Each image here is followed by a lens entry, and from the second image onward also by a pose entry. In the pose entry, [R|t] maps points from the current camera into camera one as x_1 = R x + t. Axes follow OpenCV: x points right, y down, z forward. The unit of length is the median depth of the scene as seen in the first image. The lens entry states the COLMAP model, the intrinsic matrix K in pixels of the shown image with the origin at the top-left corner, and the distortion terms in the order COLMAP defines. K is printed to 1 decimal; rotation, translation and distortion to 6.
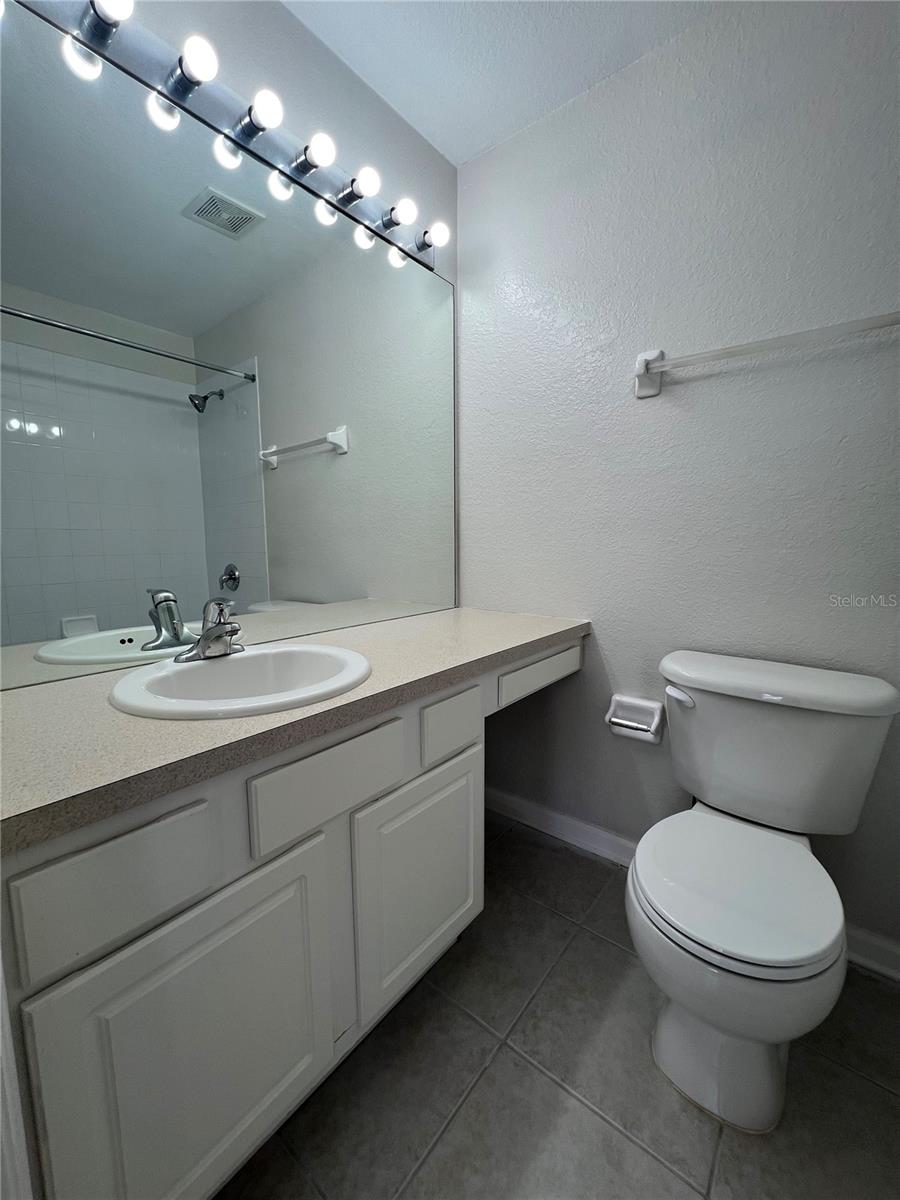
lens RADIAL K [[481.1, 0, 441.2], [0, 481.1, 597.5], [0, 0, 1]] dist [-0.001930, 0.001124]
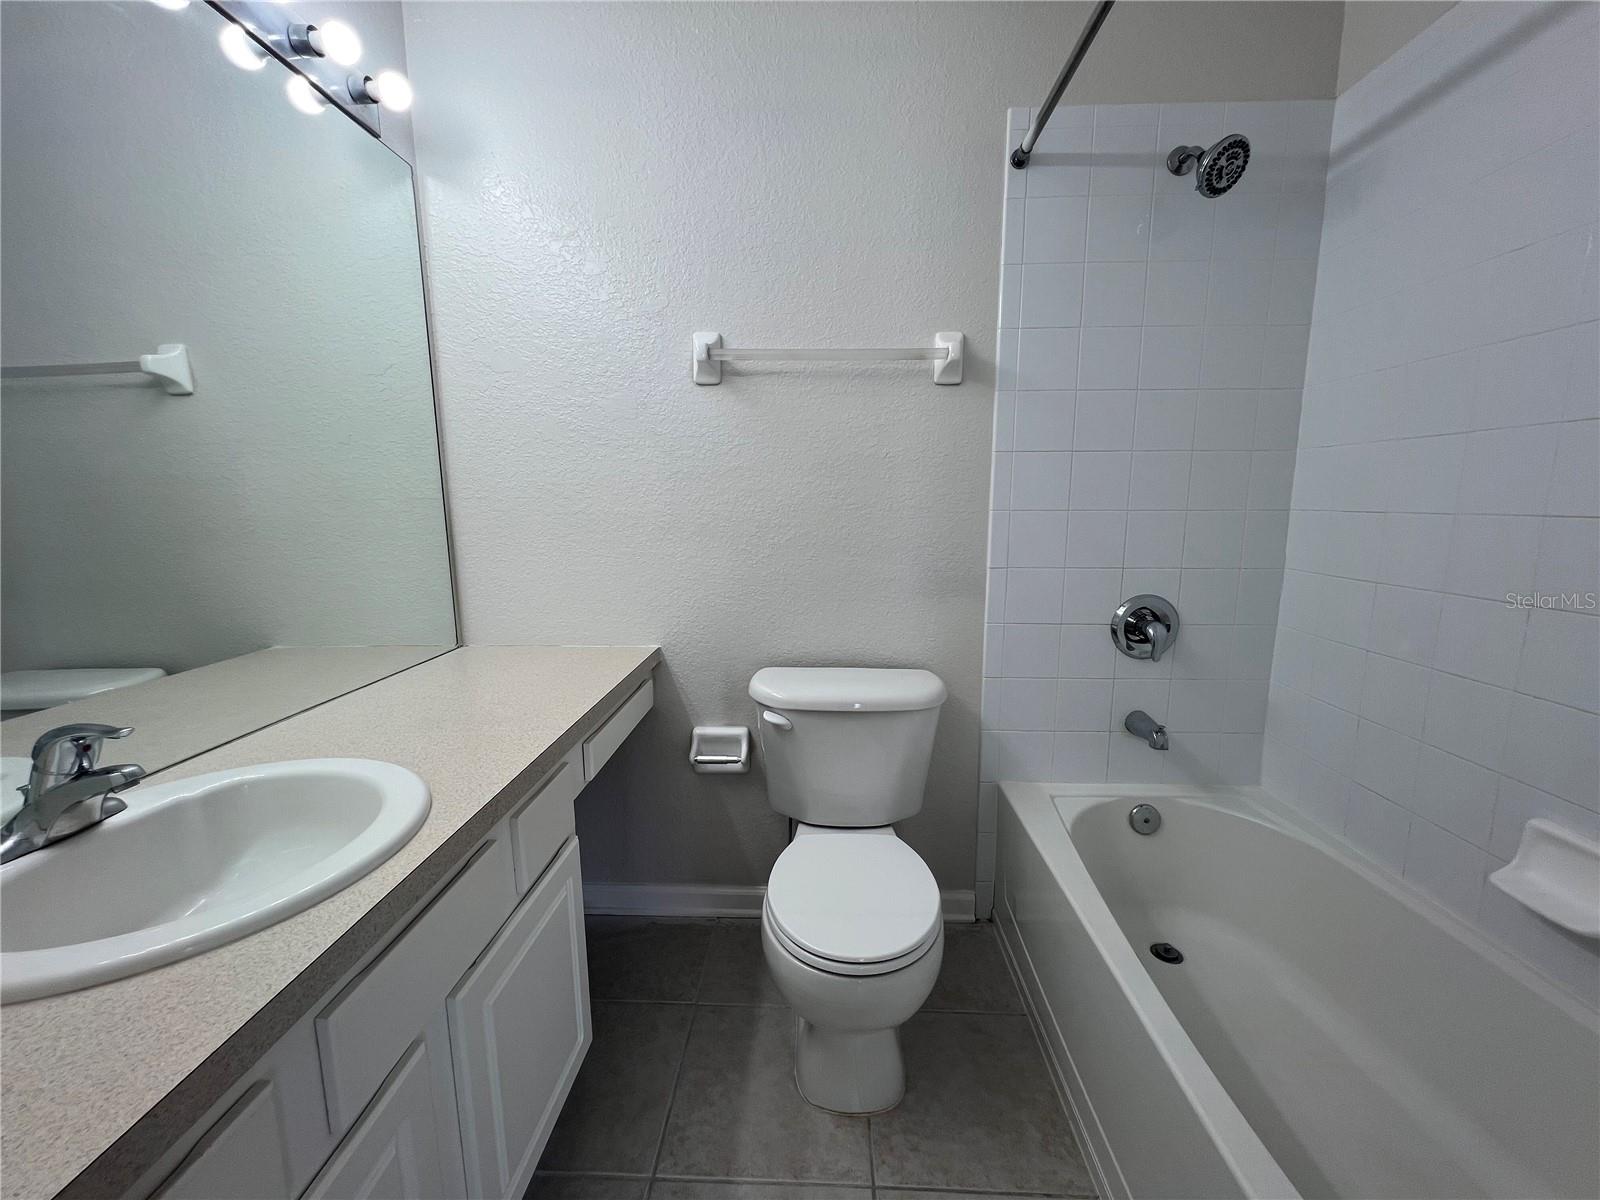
lens RADIAL K [[641.4, 0, 794.9], [0, 641.4, 604.4], [0, 0, 1]] dist [-0.001930, 0.001124]
pose [[0.801104, -0.099403, 0.590214, -0.192302], [0.079016, 0.995046, 0.060335, -0.092575], [-0.593287, -0.001699, 0.804989, -0.028939]]
